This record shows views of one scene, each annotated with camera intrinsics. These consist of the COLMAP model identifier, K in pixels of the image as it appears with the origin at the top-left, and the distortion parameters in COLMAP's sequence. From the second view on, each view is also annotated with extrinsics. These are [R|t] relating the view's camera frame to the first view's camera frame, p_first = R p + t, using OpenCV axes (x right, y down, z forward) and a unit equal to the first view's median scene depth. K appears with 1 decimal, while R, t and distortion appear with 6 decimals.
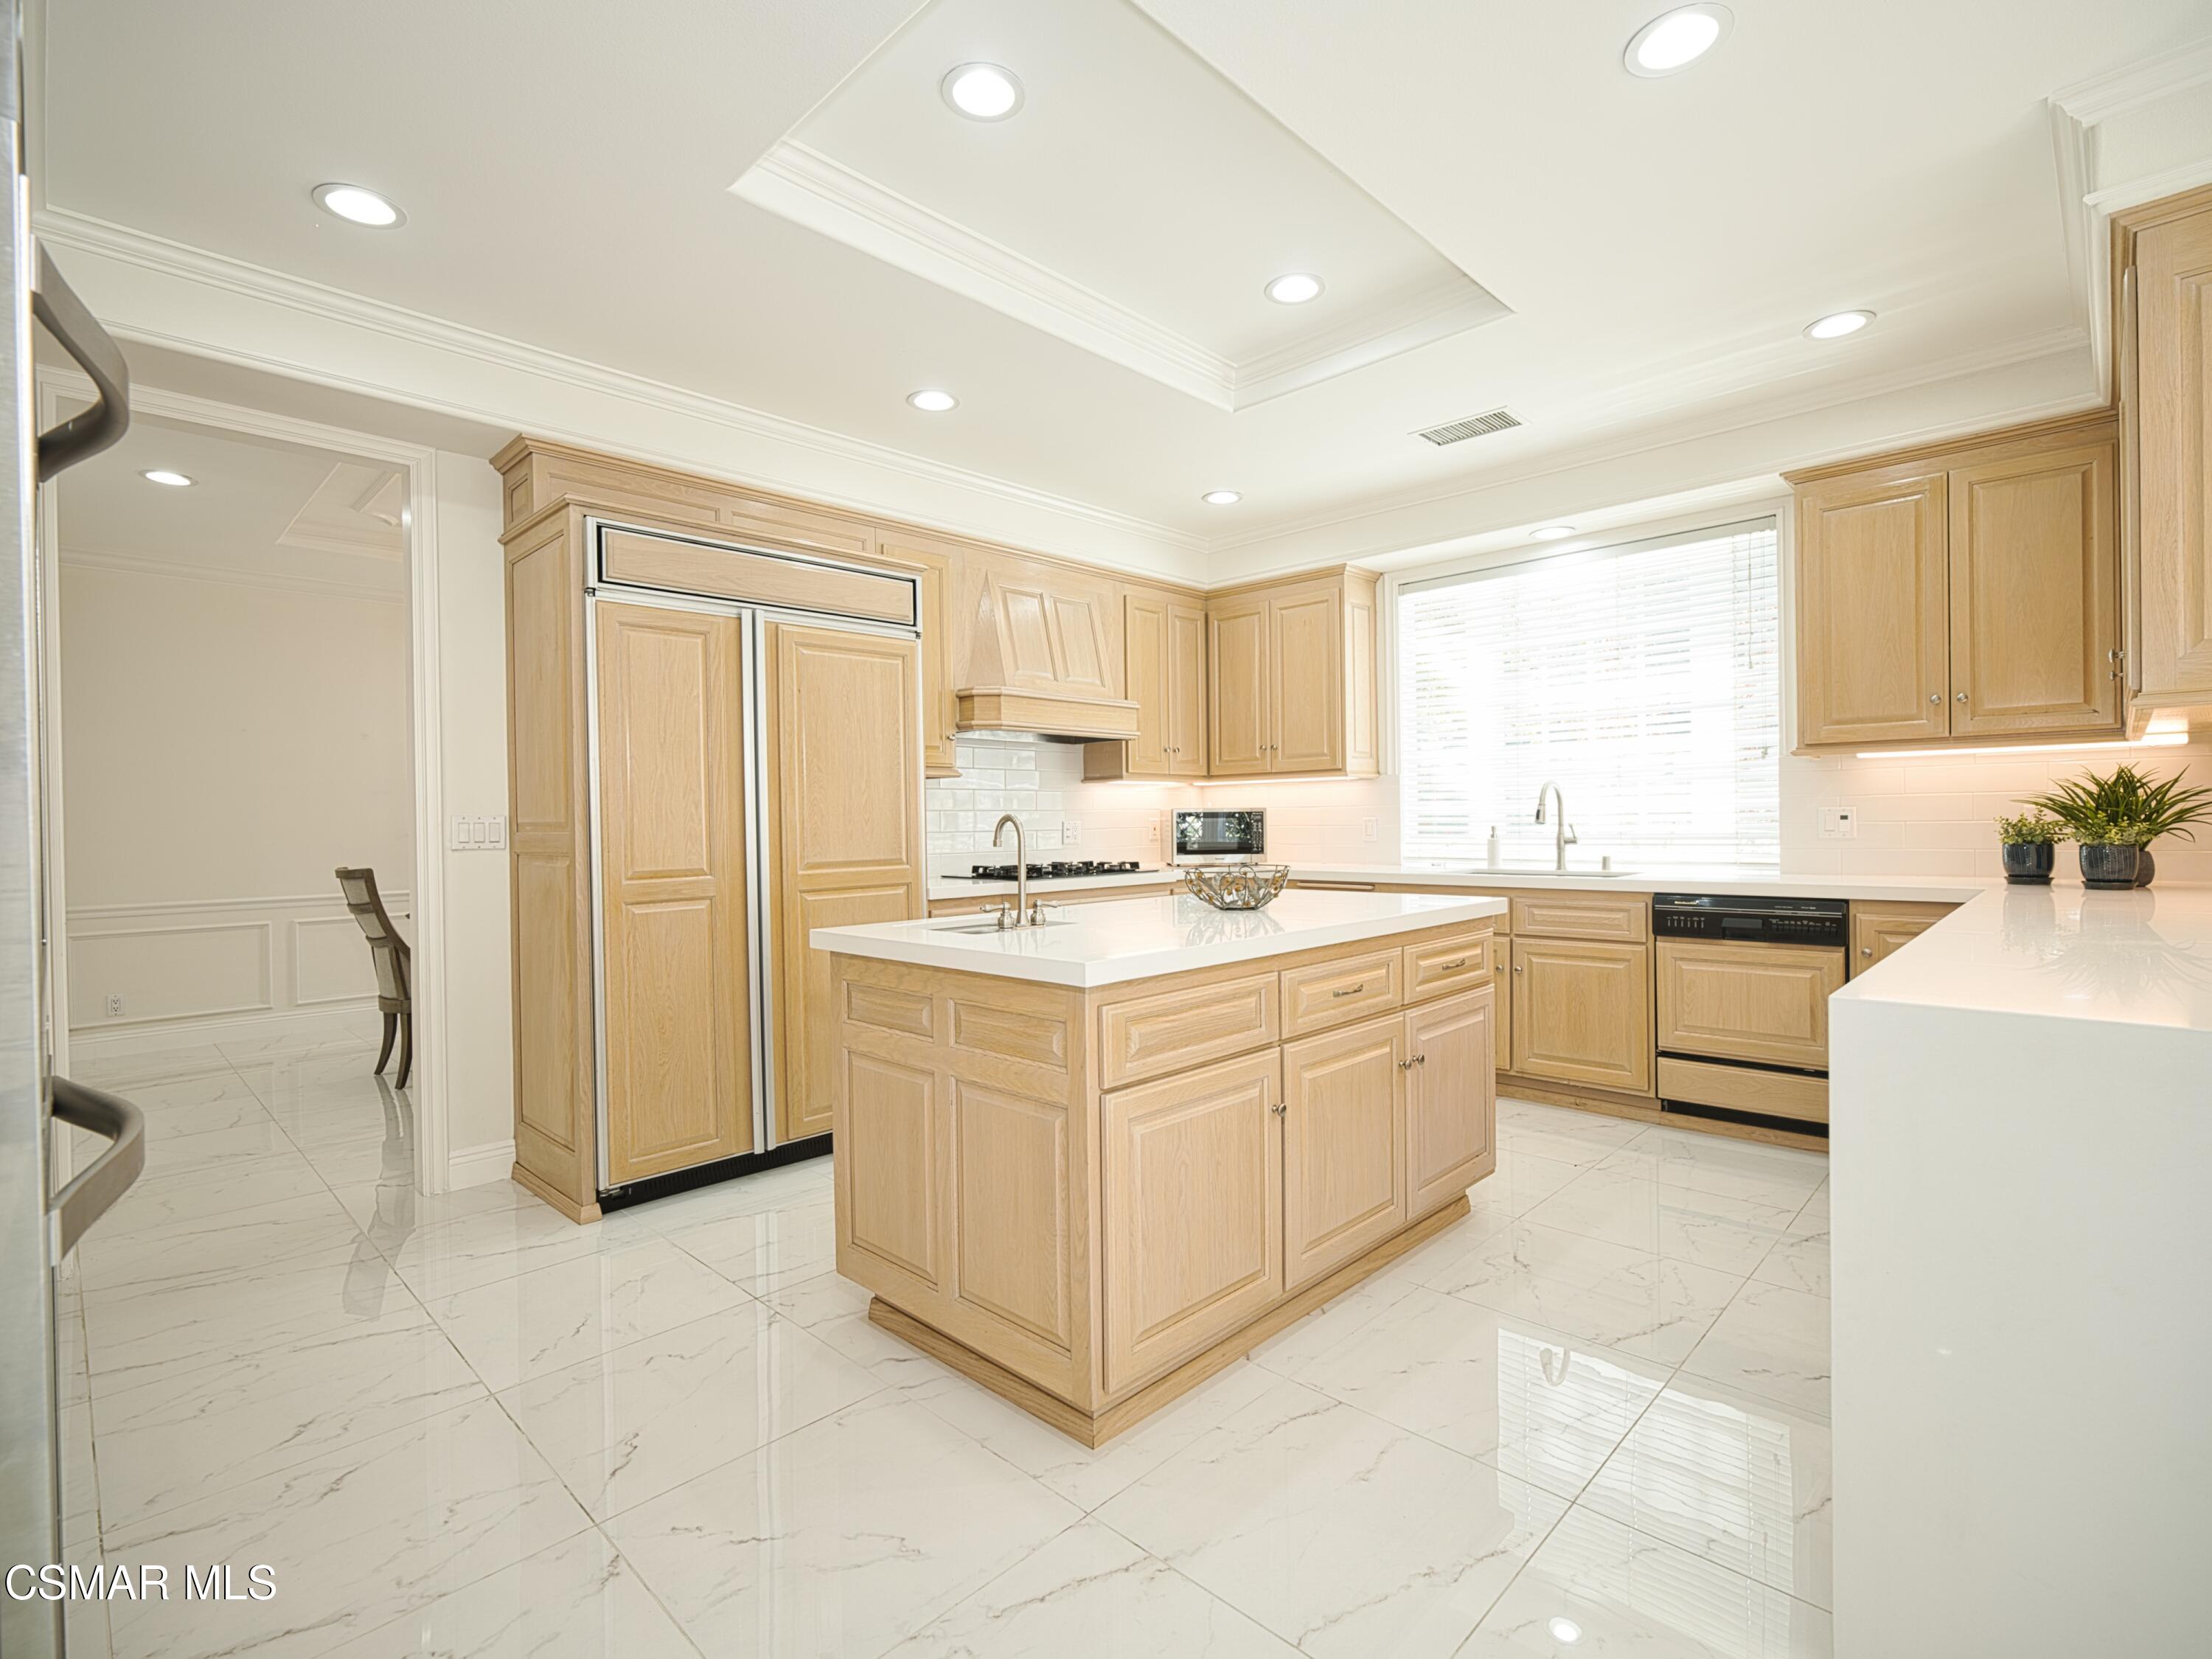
lens RADIAL K [[1050.6, 0, 1122.8], [0, 1050.6, 825.4], [0, 0, 1]] dist [-0.007728, 0.004478]
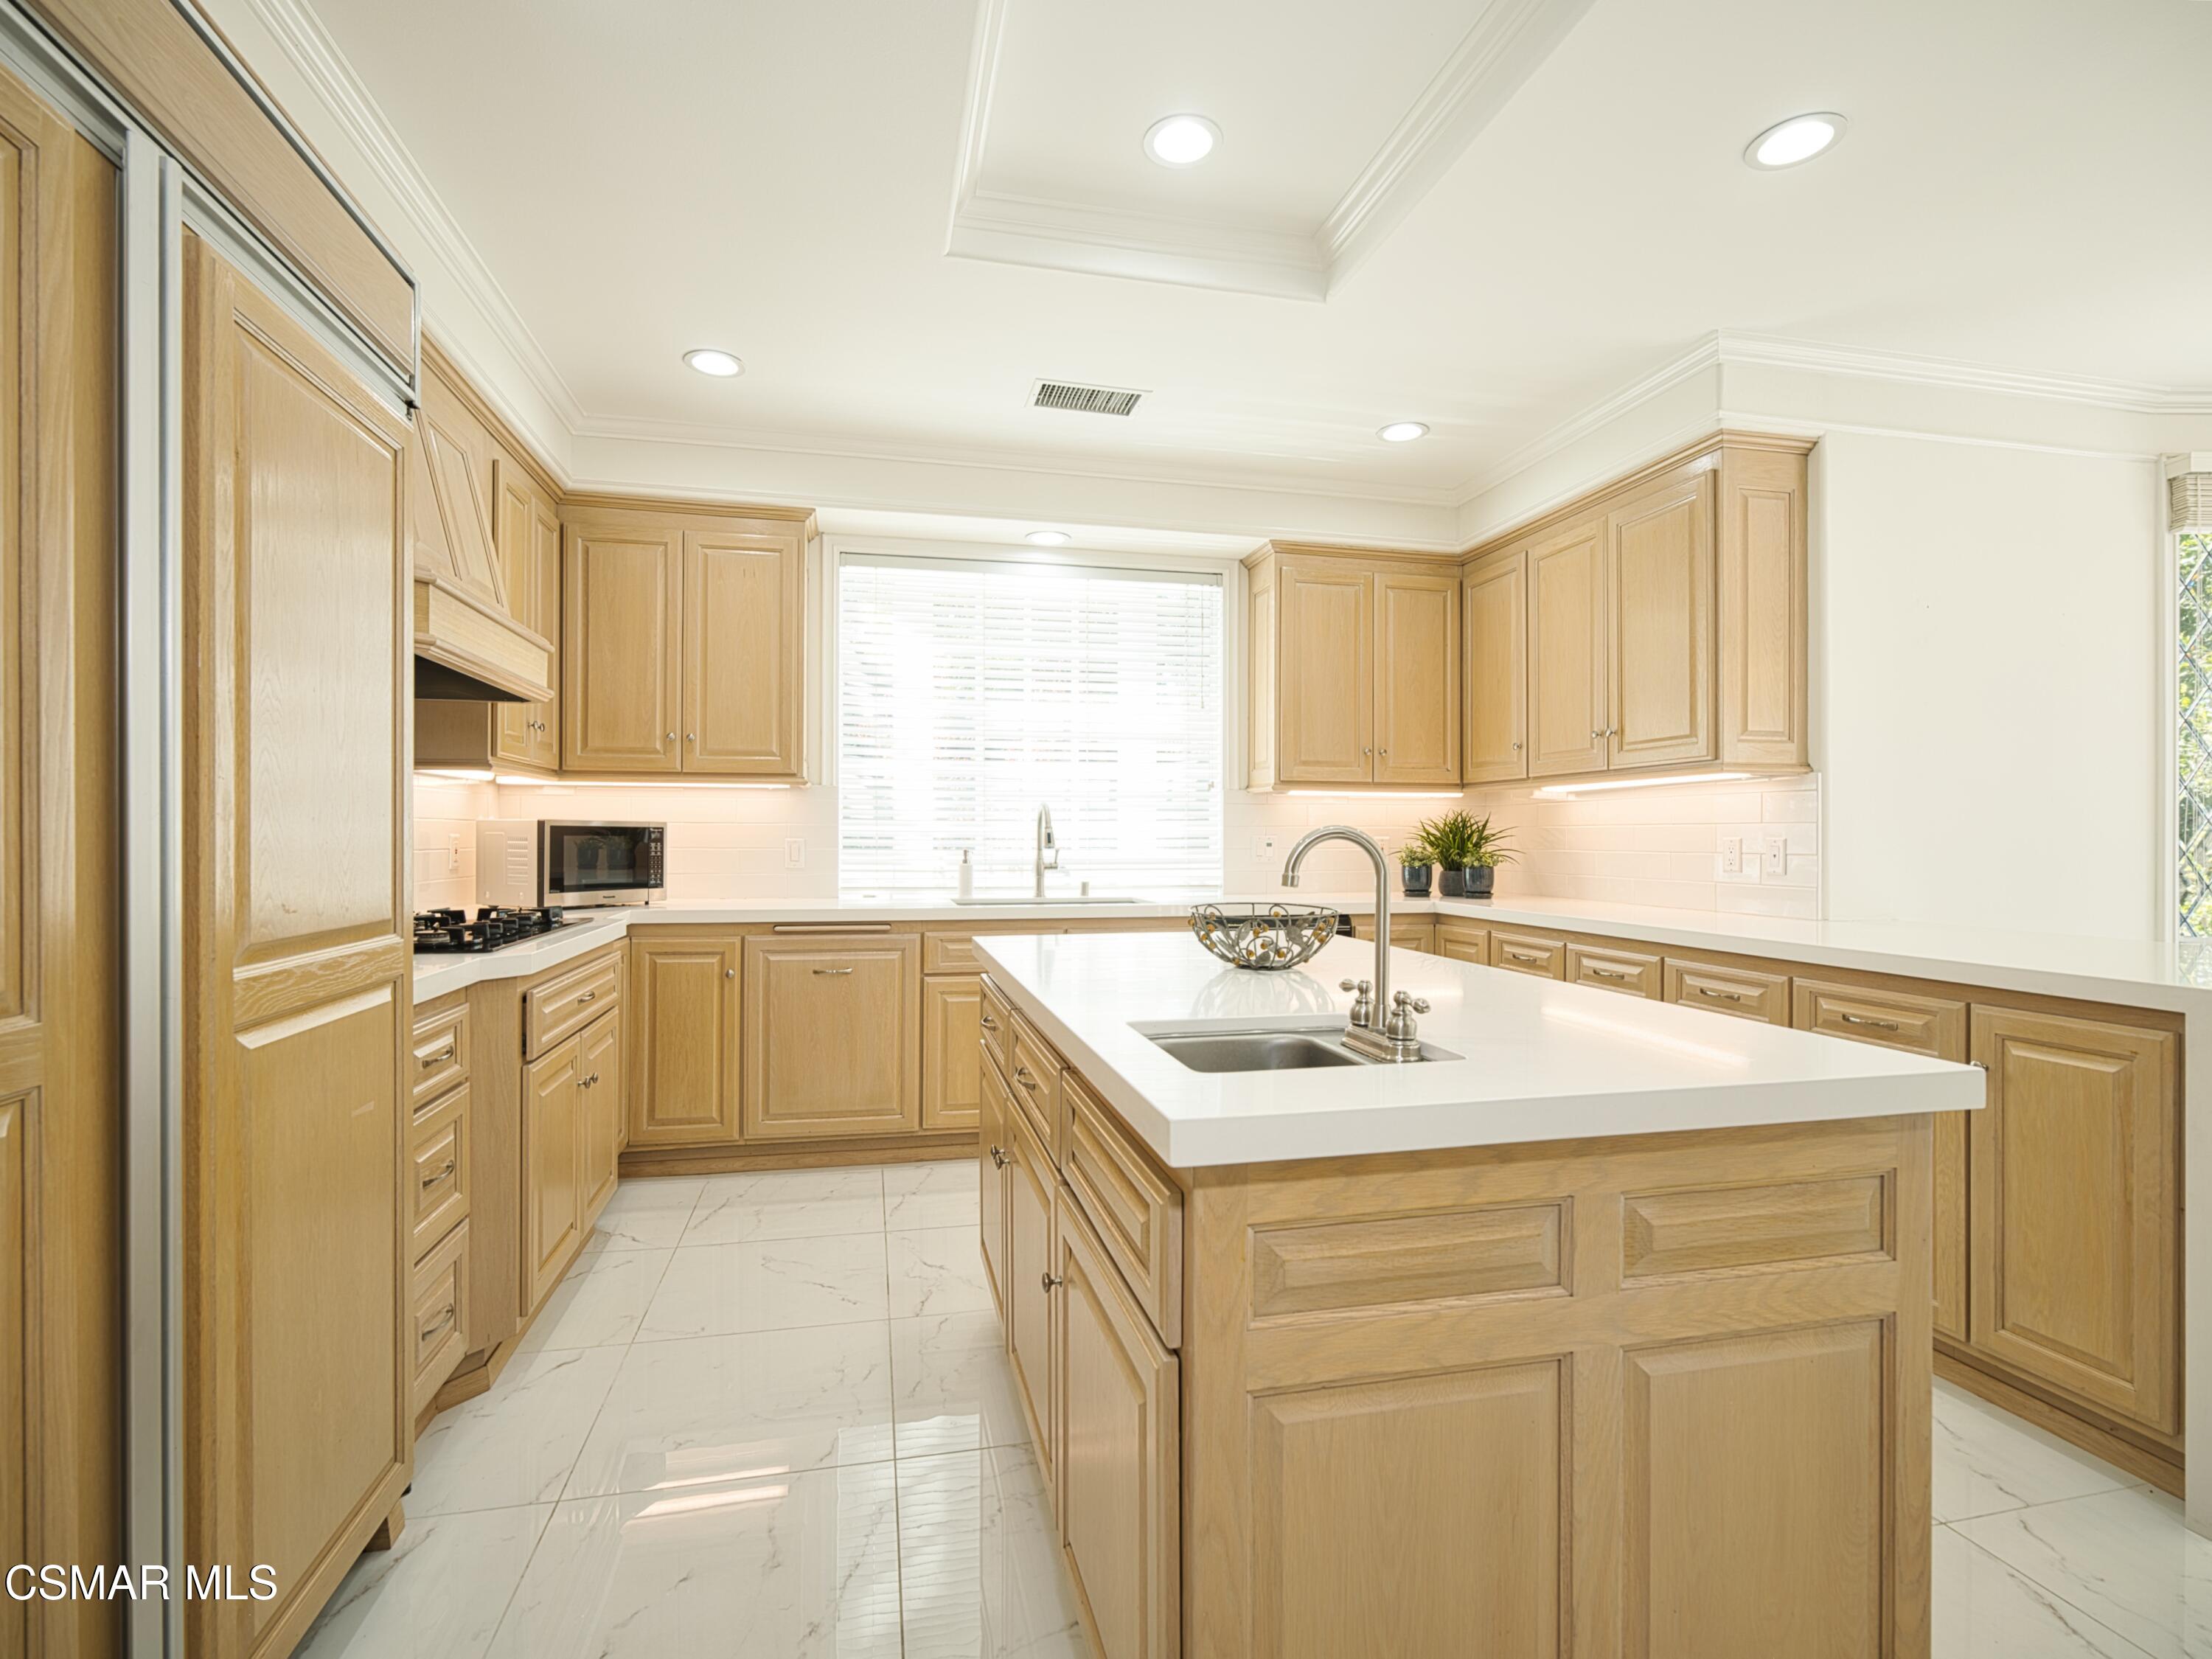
lens RADIAL K [[1050.6, 0, 1101.6], [0, 1050.6, 836.2], [0, 0, 1]] dist [-0.007728, 0.004478]
pose [[0.557336, 0.017378, 0.830105, -0.335589], [-0.007110, 0.999844, -0.016158, 0.002469], [-0.830257, 0.003103, 0.557372, 0.431561]]
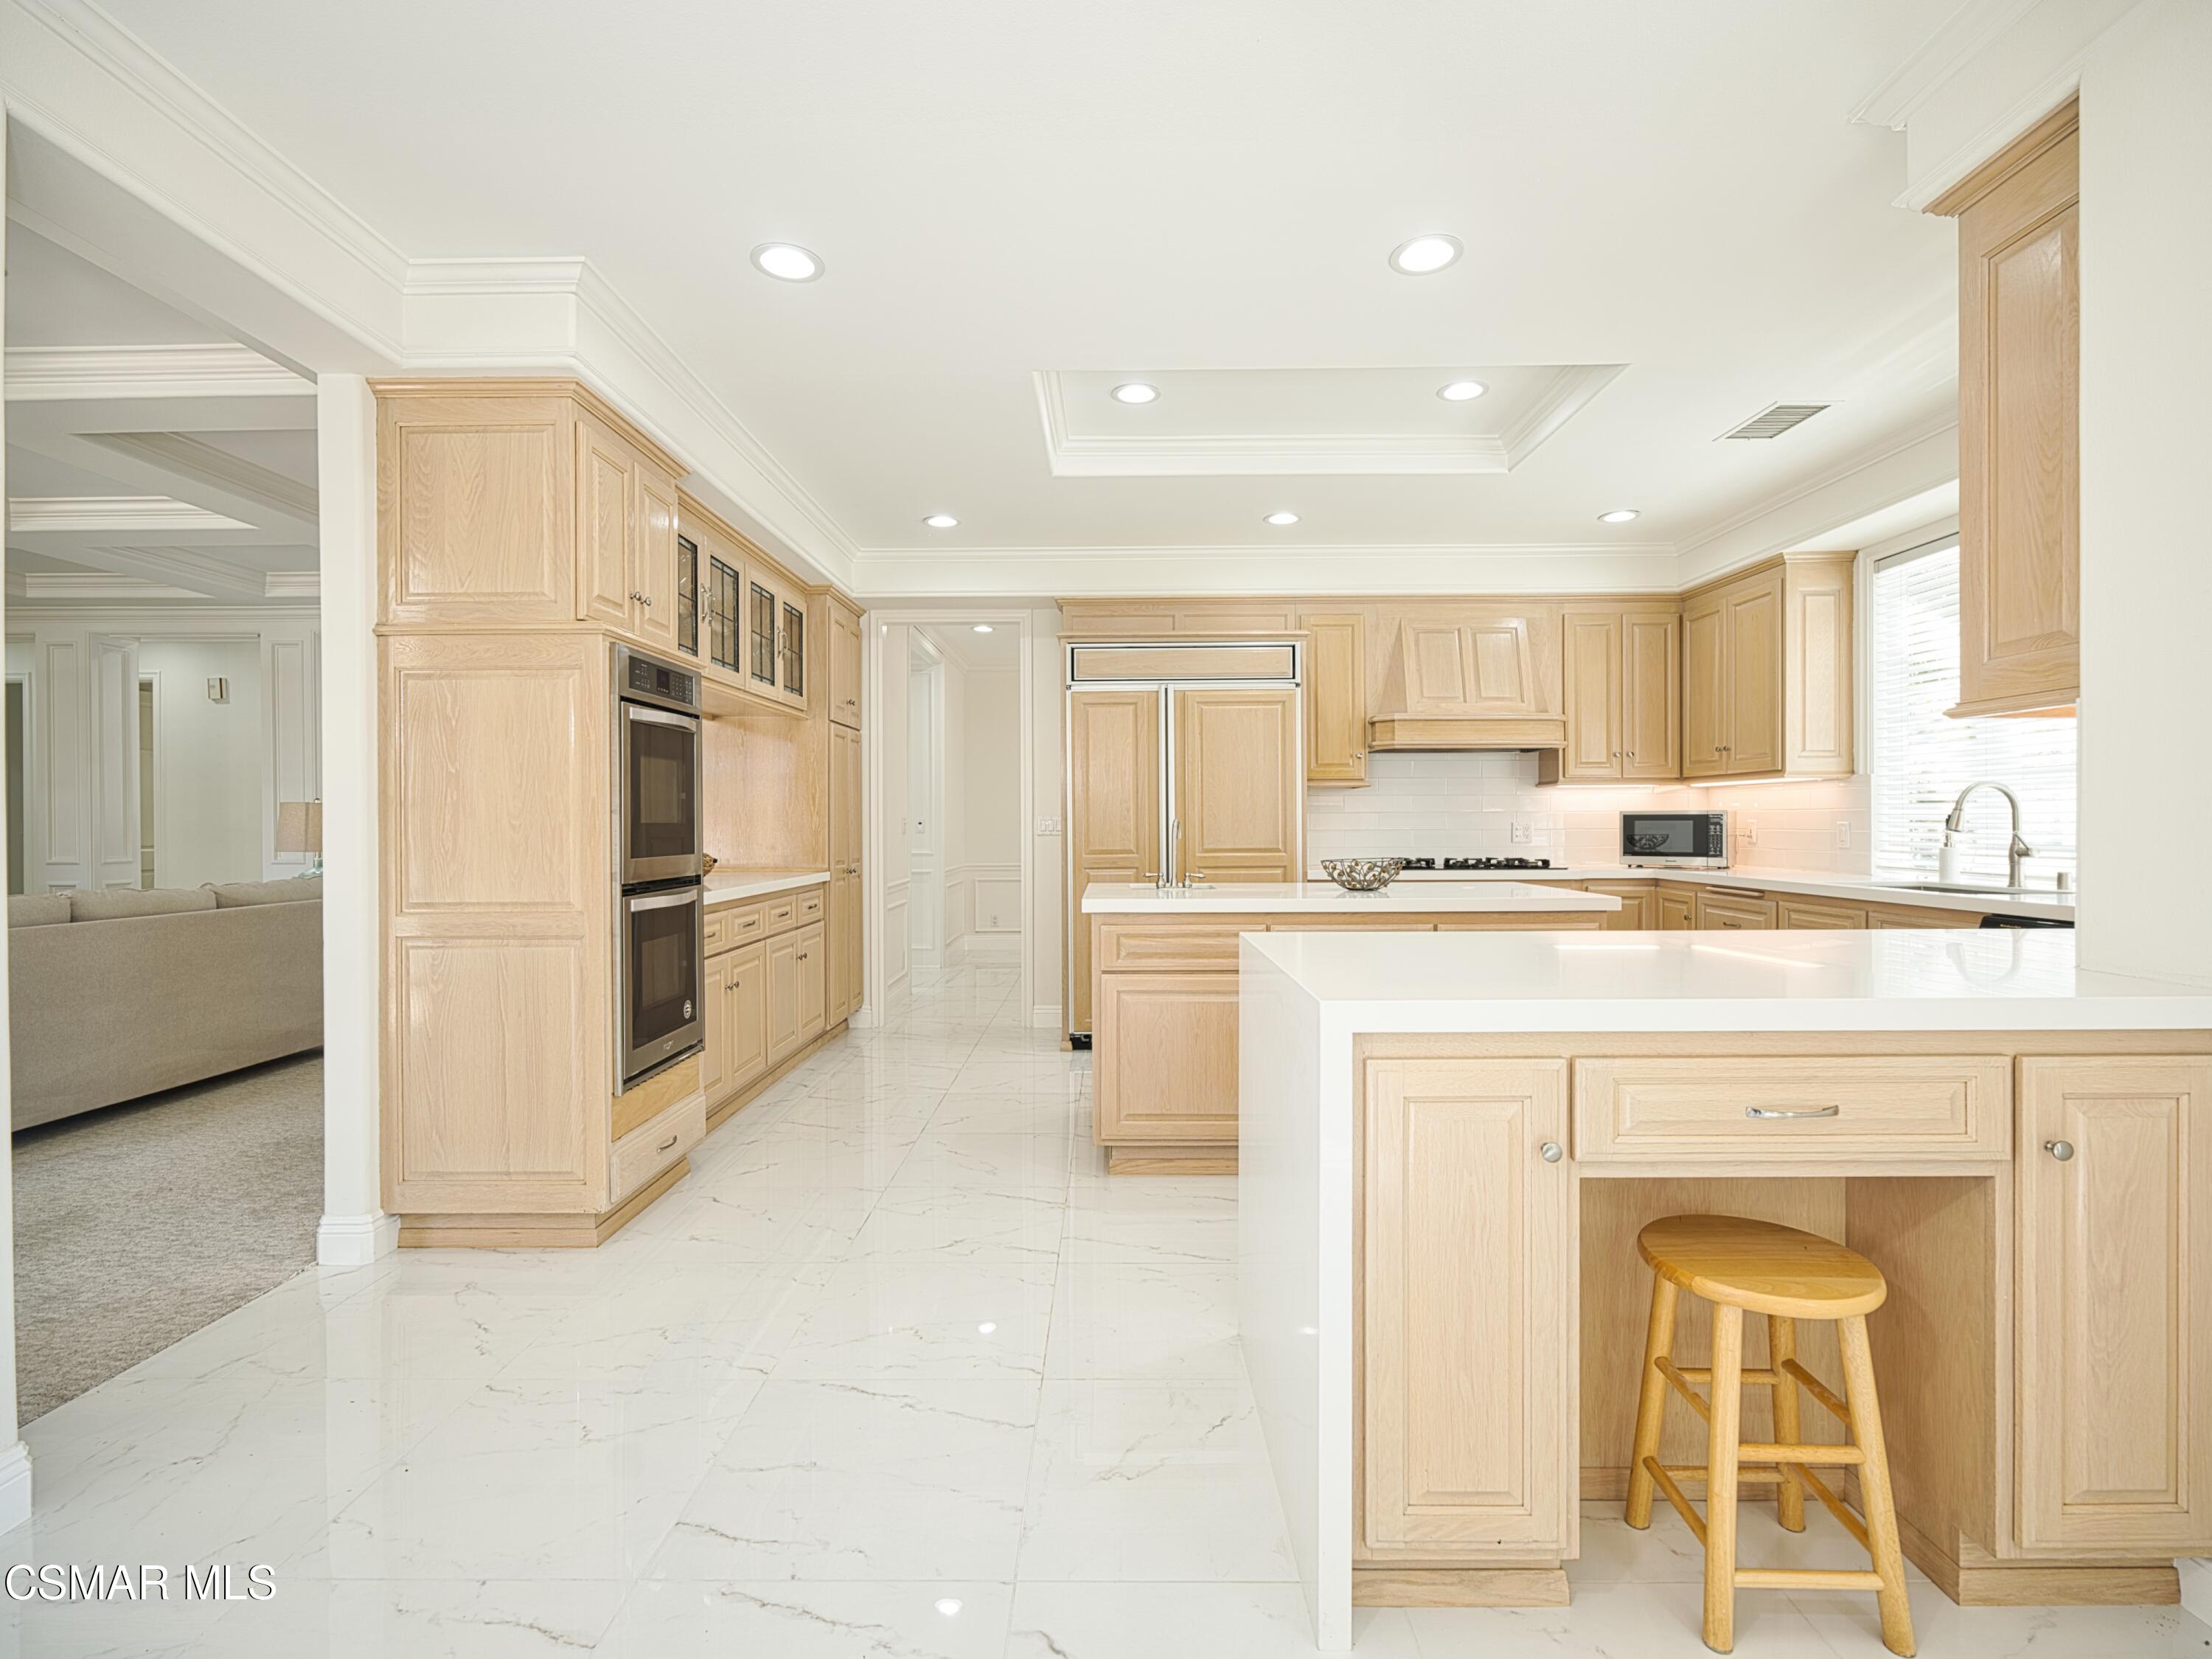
lens RADIAL K [[1050.6, 0, 1109.5], [0, 1050.6, 829.4], [0, 0, 1]] dist [-0.007728, 0.004478]
pose [[0.689160, 0.016334, -0.724425, 0.527737], [-0.009681, 0.999864, 0.013336, -0.007802], [0.724545, -0.002178, 0.689224, -0.099155]]
